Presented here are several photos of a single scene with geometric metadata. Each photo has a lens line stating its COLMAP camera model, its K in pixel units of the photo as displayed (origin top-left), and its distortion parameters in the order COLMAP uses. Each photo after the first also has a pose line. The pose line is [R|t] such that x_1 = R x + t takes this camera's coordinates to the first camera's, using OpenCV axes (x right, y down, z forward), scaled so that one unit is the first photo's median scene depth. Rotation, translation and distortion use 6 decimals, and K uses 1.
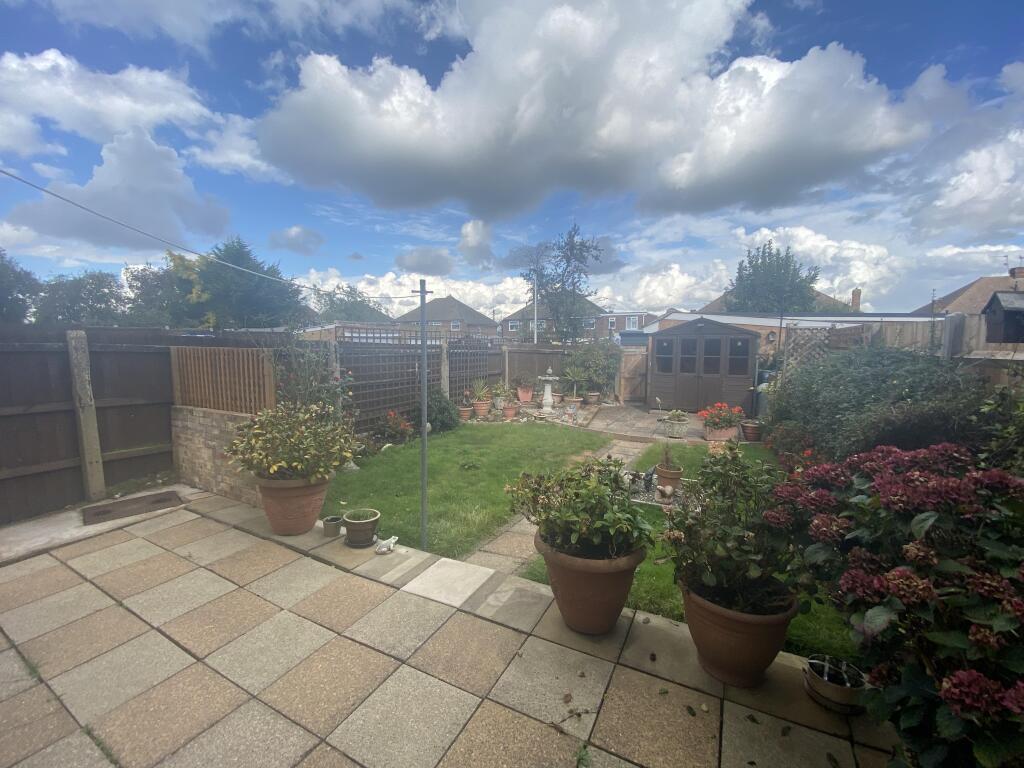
lens RADIAL K [[417.3, 0, 513.8], [0, 417.3, 382.8], [0, 0, 1]] dist [0.044116, -0.032246]
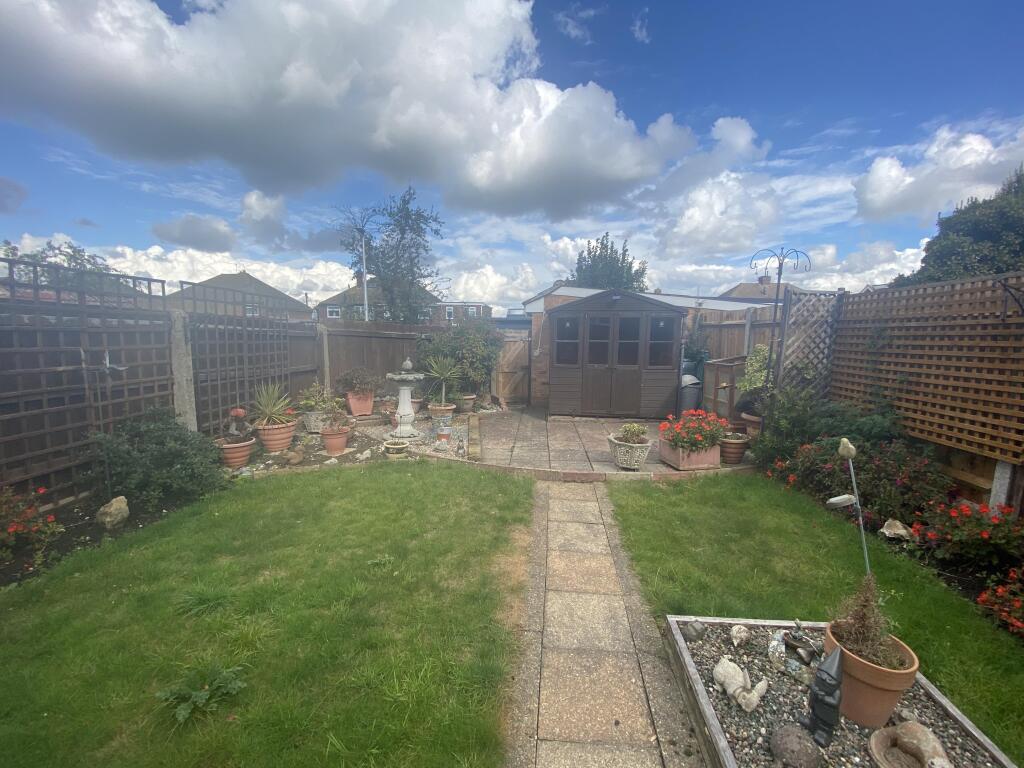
lens RADIAL K [[417.3, 0, 513.8], [0, 417.3, 382.8], [0, 0, 1]] dist [0.044116, -0.032246]
pose [[0.920244, -0.035057, 0.389773, -0.006316], [0.028524, 0.999339, 0.022540, -0.010256], [-0.390305, -0.009625, 0.920635, 0.358179]]
